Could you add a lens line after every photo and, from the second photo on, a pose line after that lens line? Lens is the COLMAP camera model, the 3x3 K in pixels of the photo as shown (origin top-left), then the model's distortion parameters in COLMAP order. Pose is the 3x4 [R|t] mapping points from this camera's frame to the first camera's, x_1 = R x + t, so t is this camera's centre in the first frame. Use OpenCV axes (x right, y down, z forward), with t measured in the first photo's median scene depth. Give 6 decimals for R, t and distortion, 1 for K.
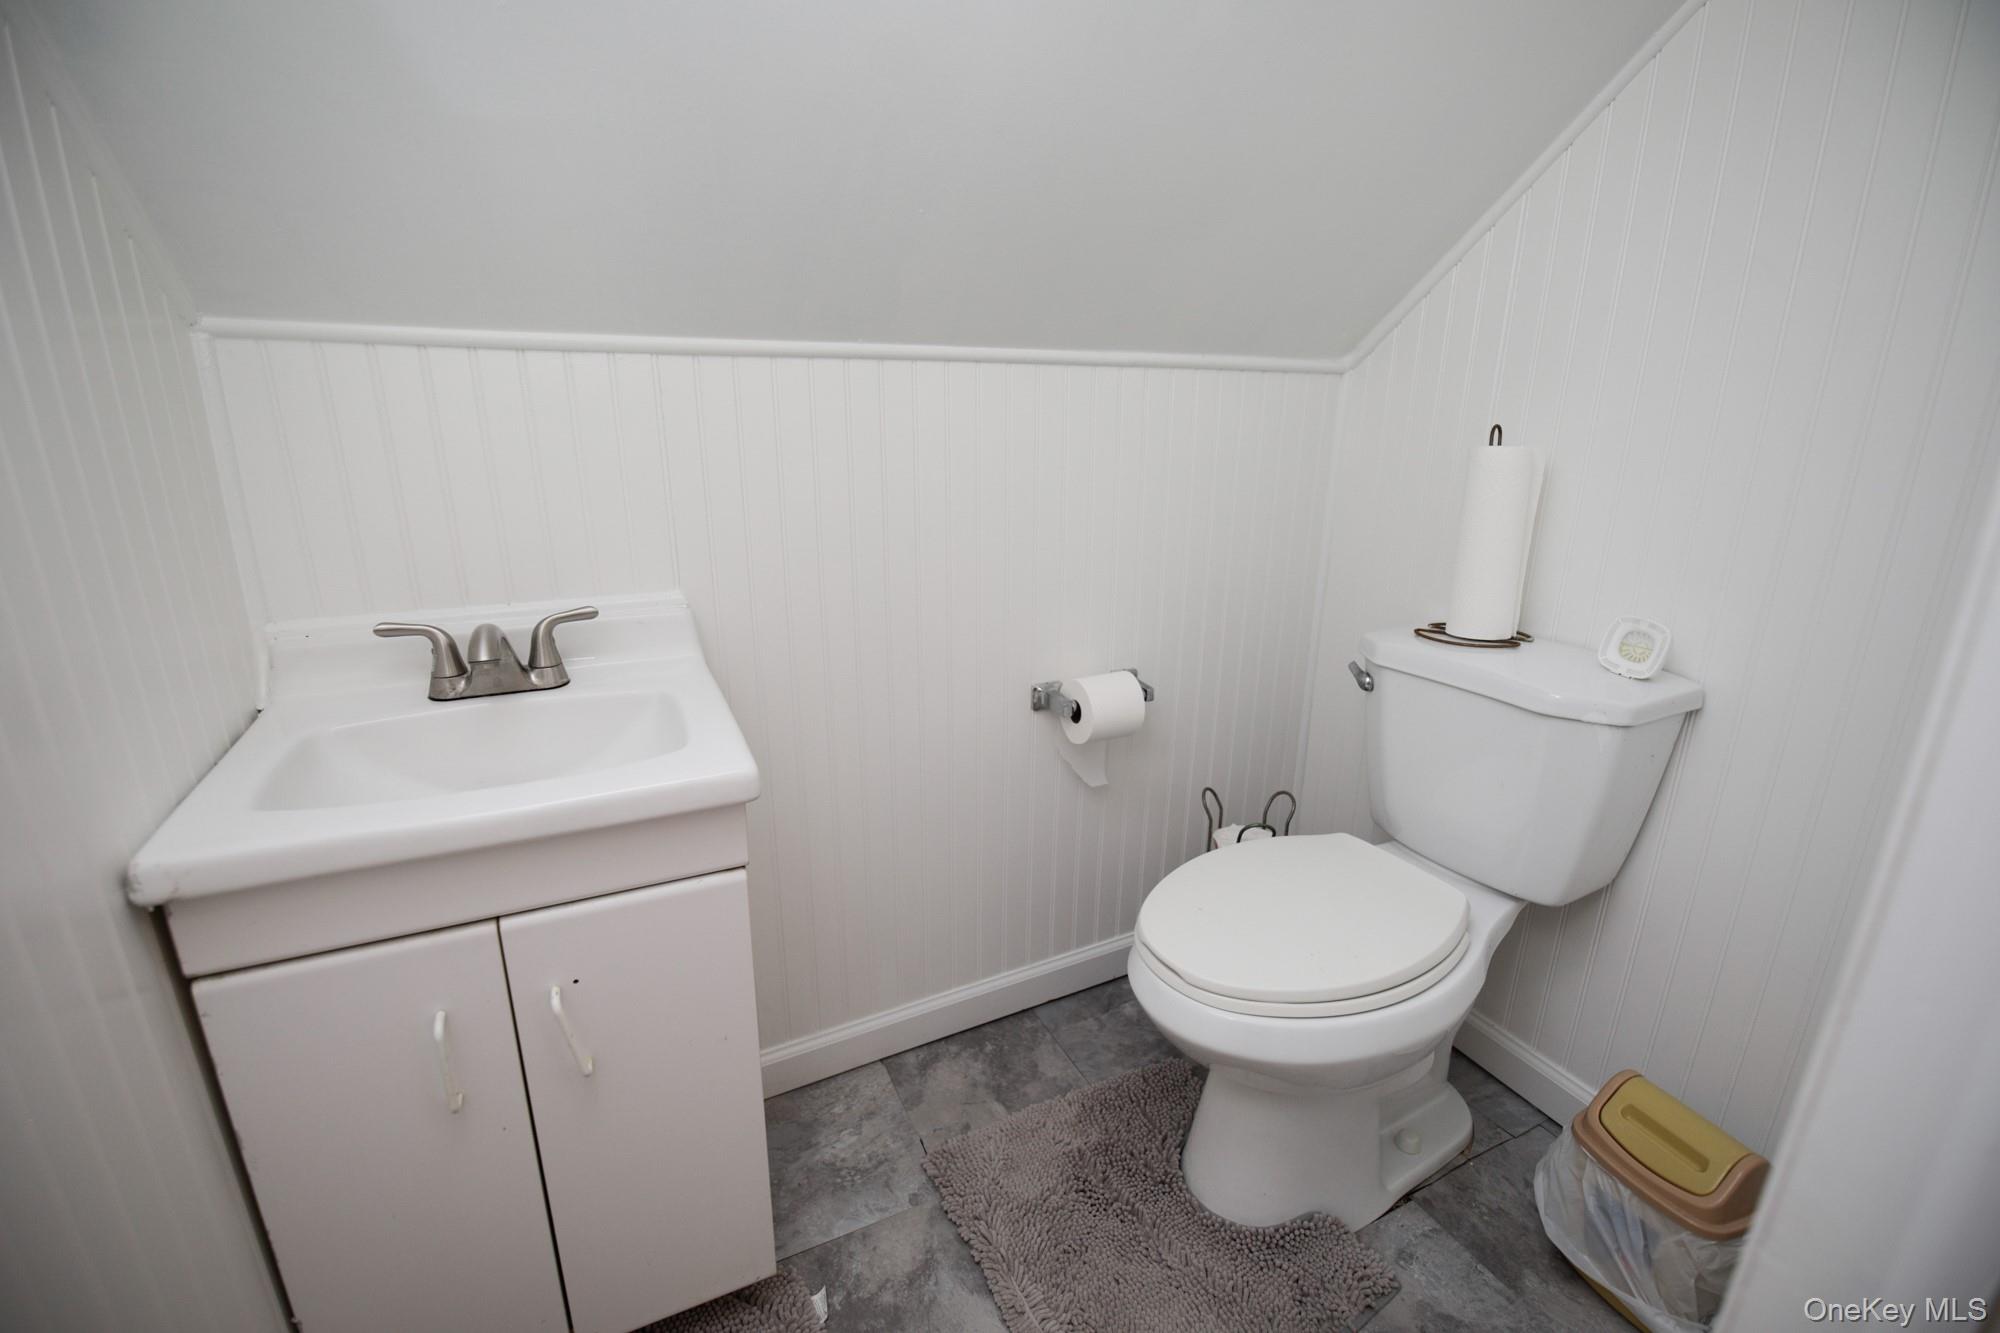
lens RADIAL K [[875.2, 0, 1005.2], [0, 875.2, 656.8], [0, 0, 1]] dist [-0.013042, -0.006443]
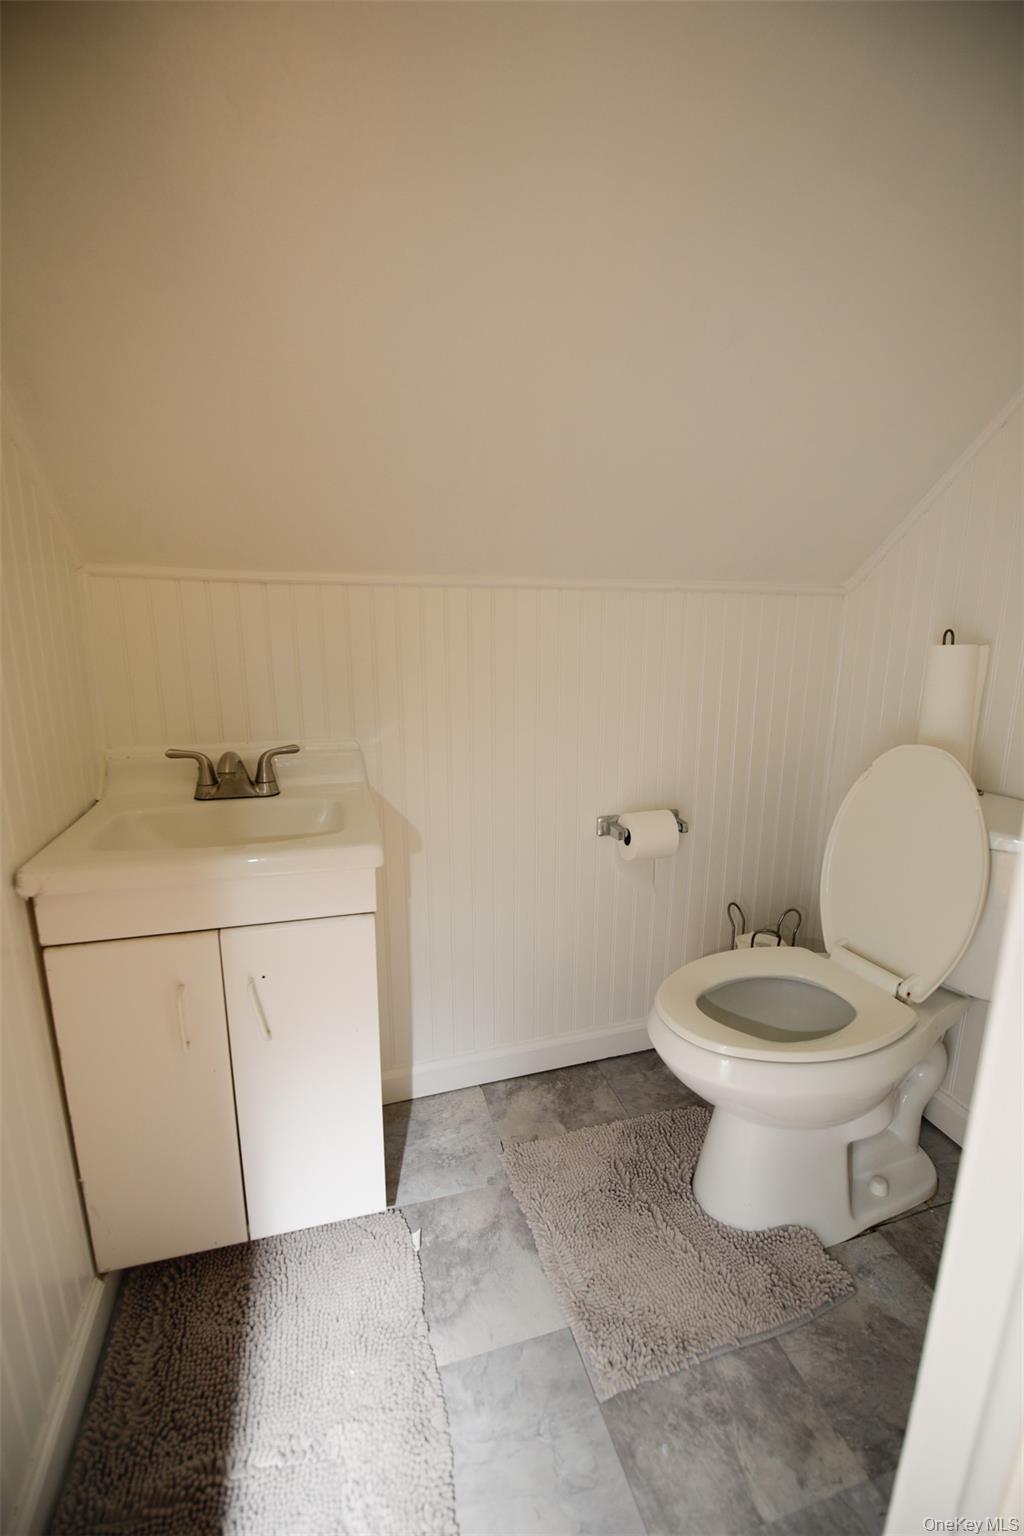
lens RADIAL K [[672.2, 0, 520.3], [0, 672.2, 775.1], [0, 0, 1]] dist [-0.013042, -0.006443]
pose [[0.985999, 0.028513, -0.164297, 0.103133], [-0.040610, 0.996667, -0.070749, 0.056377], [0.161732, 0.076430, 0.983870, -0.092604]]
